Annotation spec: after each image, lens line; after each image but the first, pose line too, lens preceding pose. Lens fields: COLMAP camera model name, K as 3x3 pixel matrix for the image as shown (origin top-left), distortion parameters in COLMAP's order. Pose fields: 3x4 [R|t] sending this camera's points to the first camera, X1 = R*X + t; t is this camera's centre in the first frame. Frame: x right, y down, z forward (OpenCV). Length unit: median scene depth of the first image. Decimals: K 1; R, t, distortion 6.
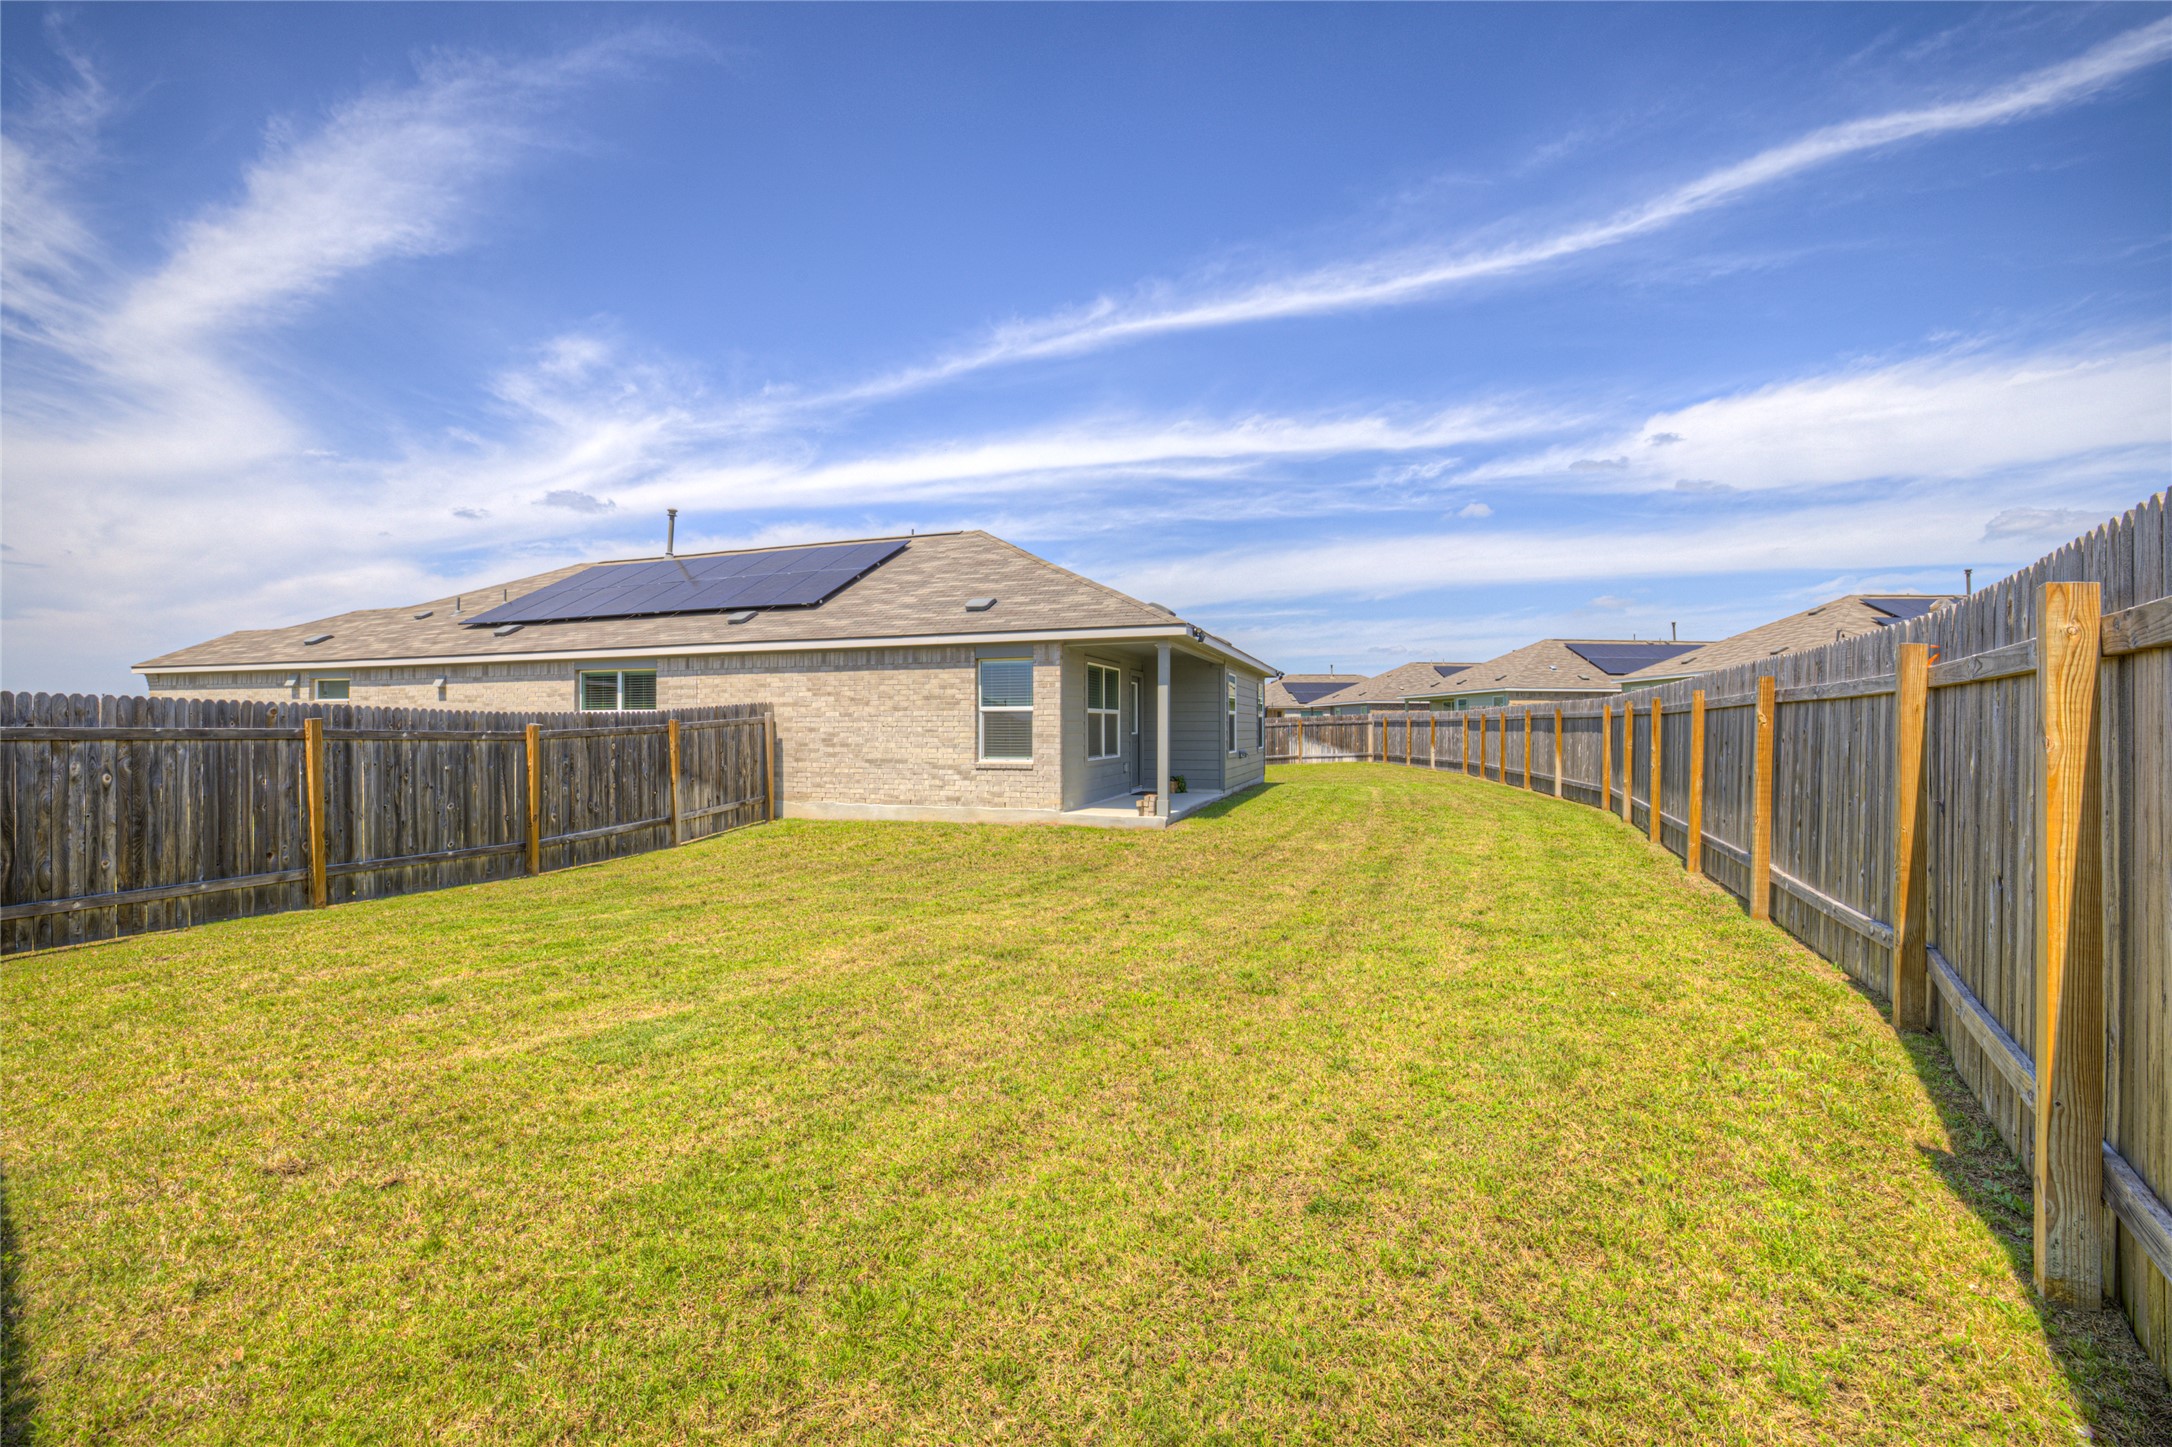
lens RADIAL K [[935.8, 0, 1090.2], [0, 935.8, 729.3], [0, 0, 1]] dist [-0.044011, 0.015906]
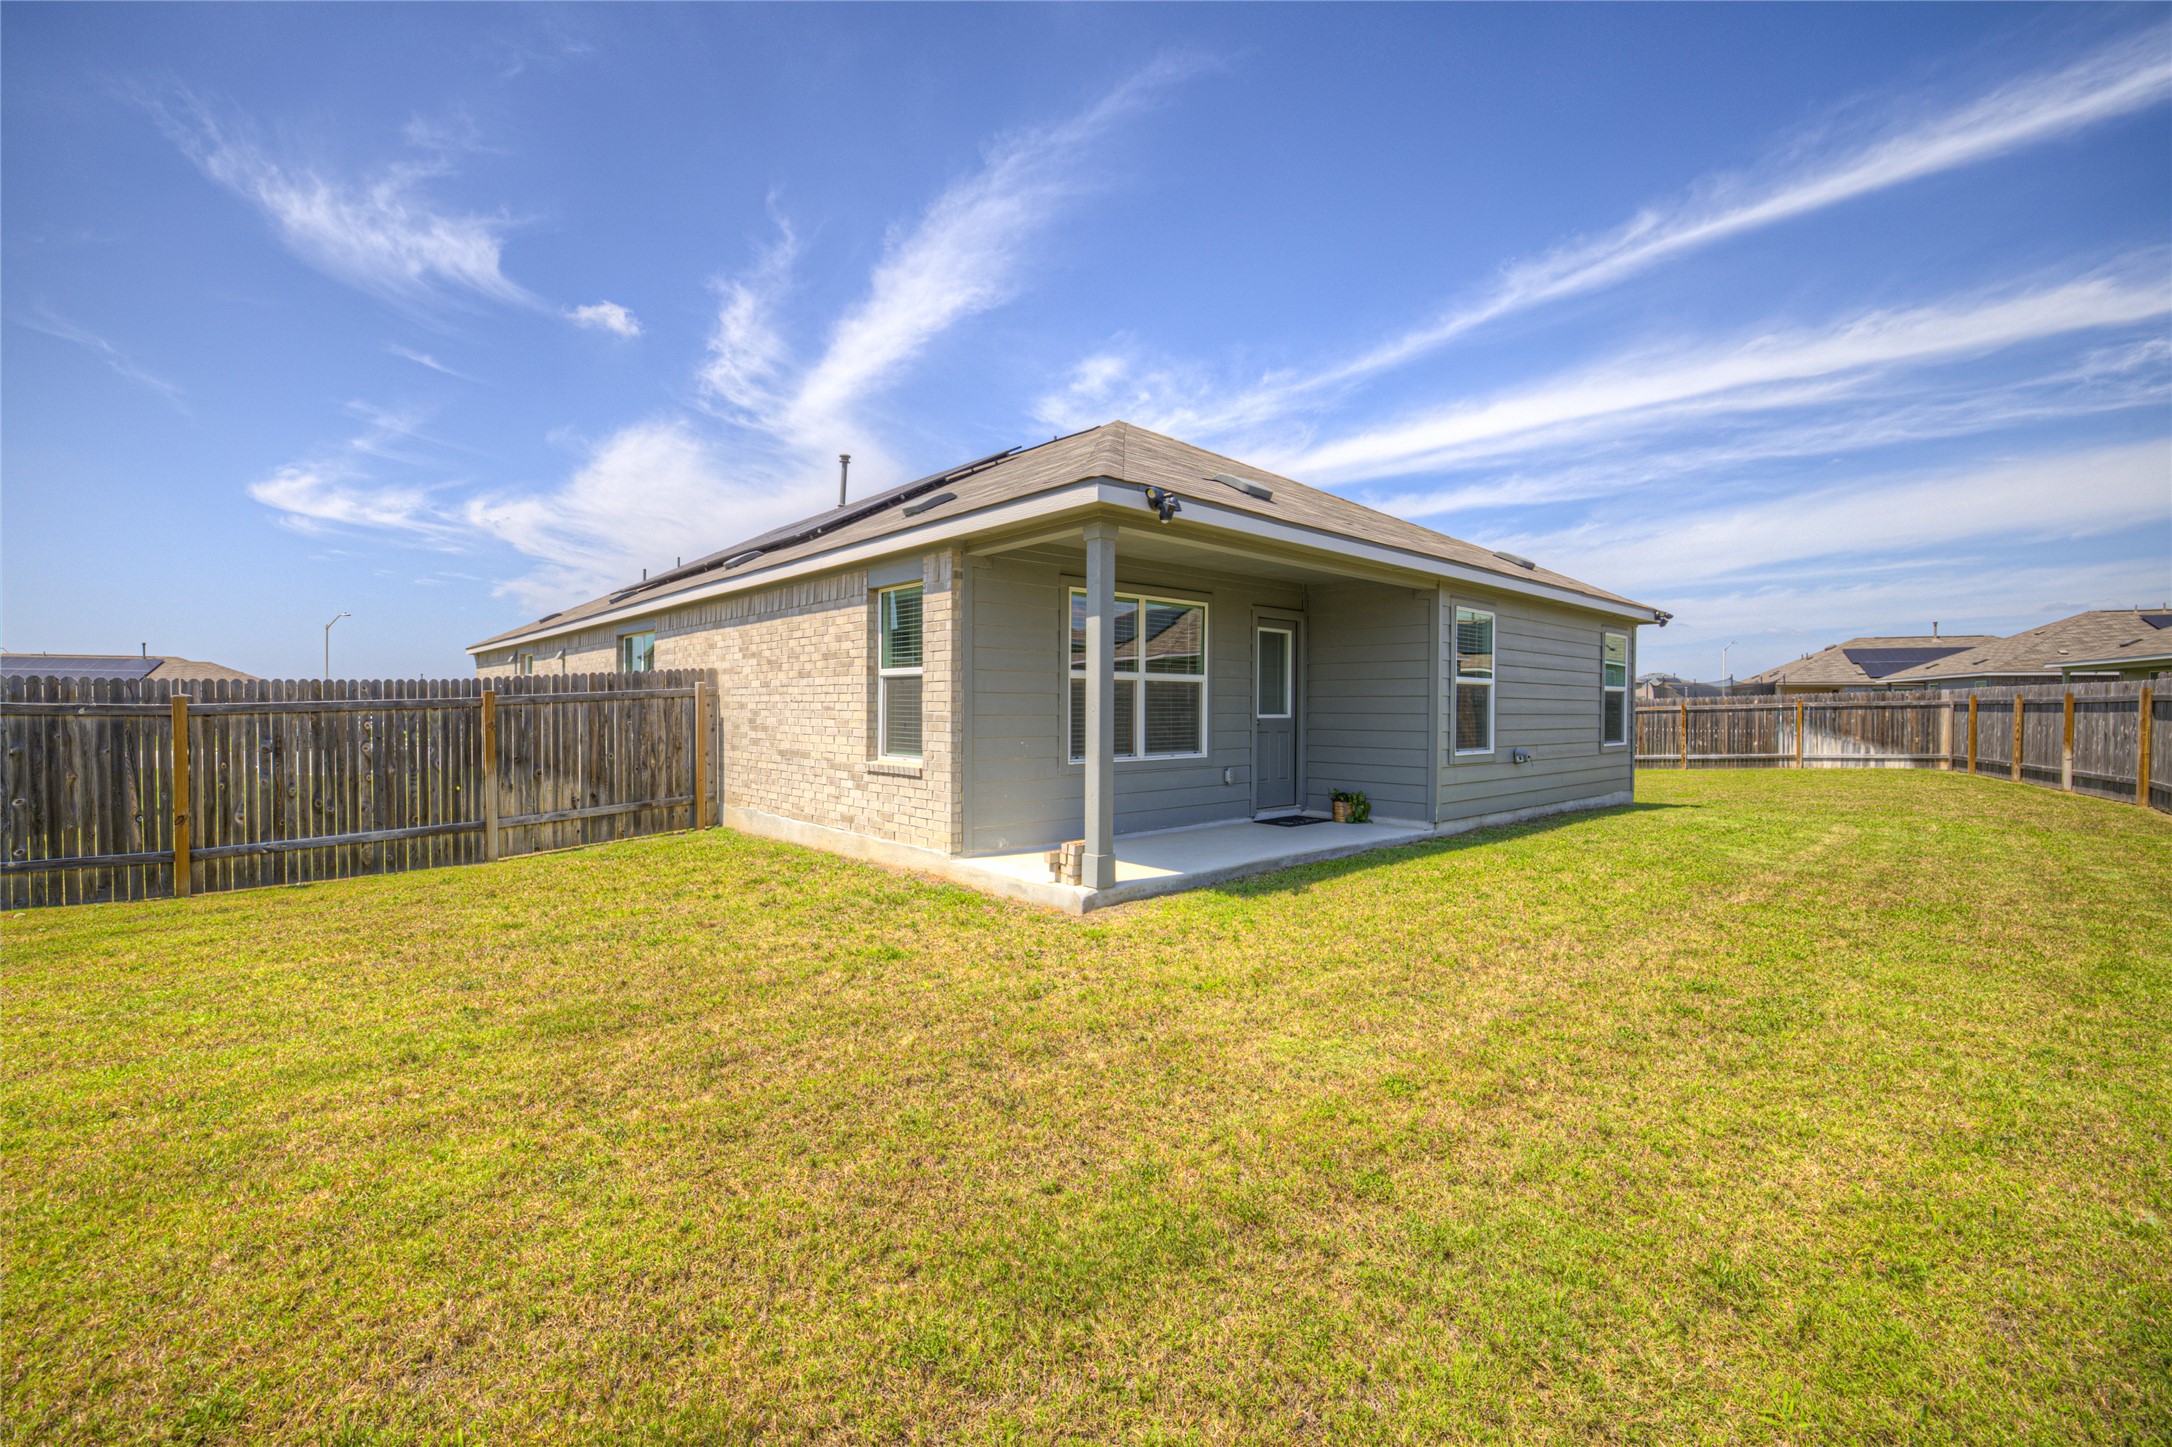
lens RADIAL K [[935.8, 0, 1090.2], [0, 935.8, 729.3], [0, 0, 1]] dist [-0.044011, 0.015906]
pose [[0.865837, 0.018326, -0.499991, 0.217819], [-0.008052, 0.999710, 0.022697, 0.000068], [0.500262, -0.015626, 0.865733, 0.398148]]
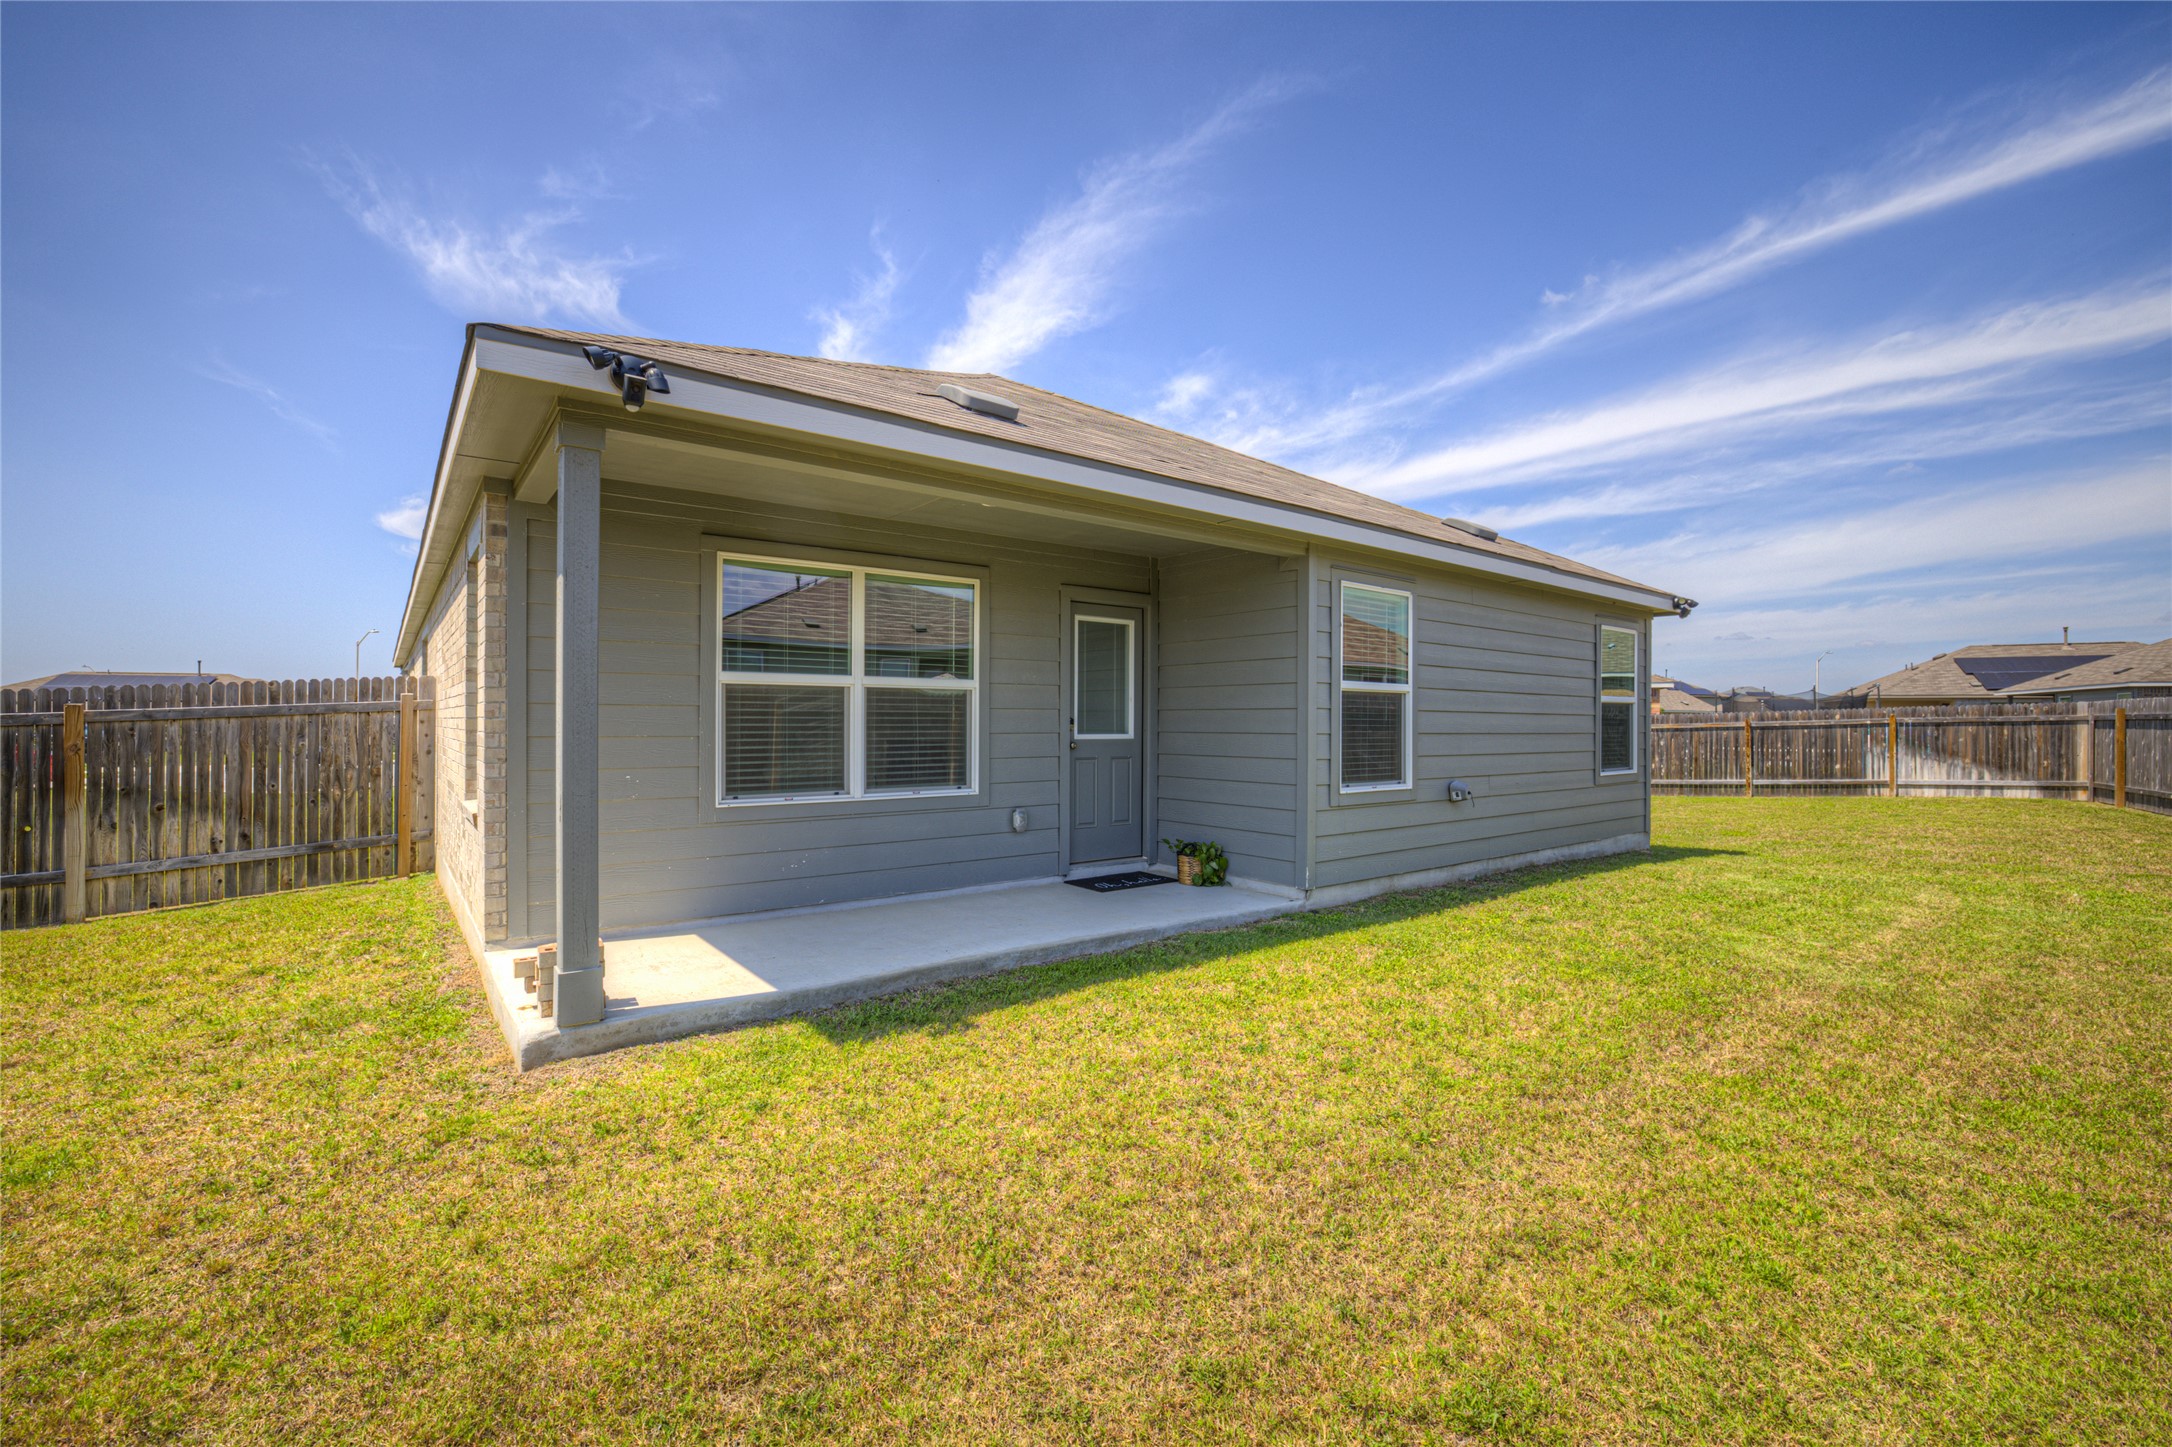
lens RADIAL K [[935.8, 0, 1090.2], [0, 935.8, 729.3], [0, 0, 1]] dist [-0.044011, 0.015906]
pose [[0.826667, 0.009760, -0.562607, 0.257604], [-0.007846, 0.999952, 0.005820, -0.001482], [0.562637, -0.000397, 0.826704, 0.584205]]
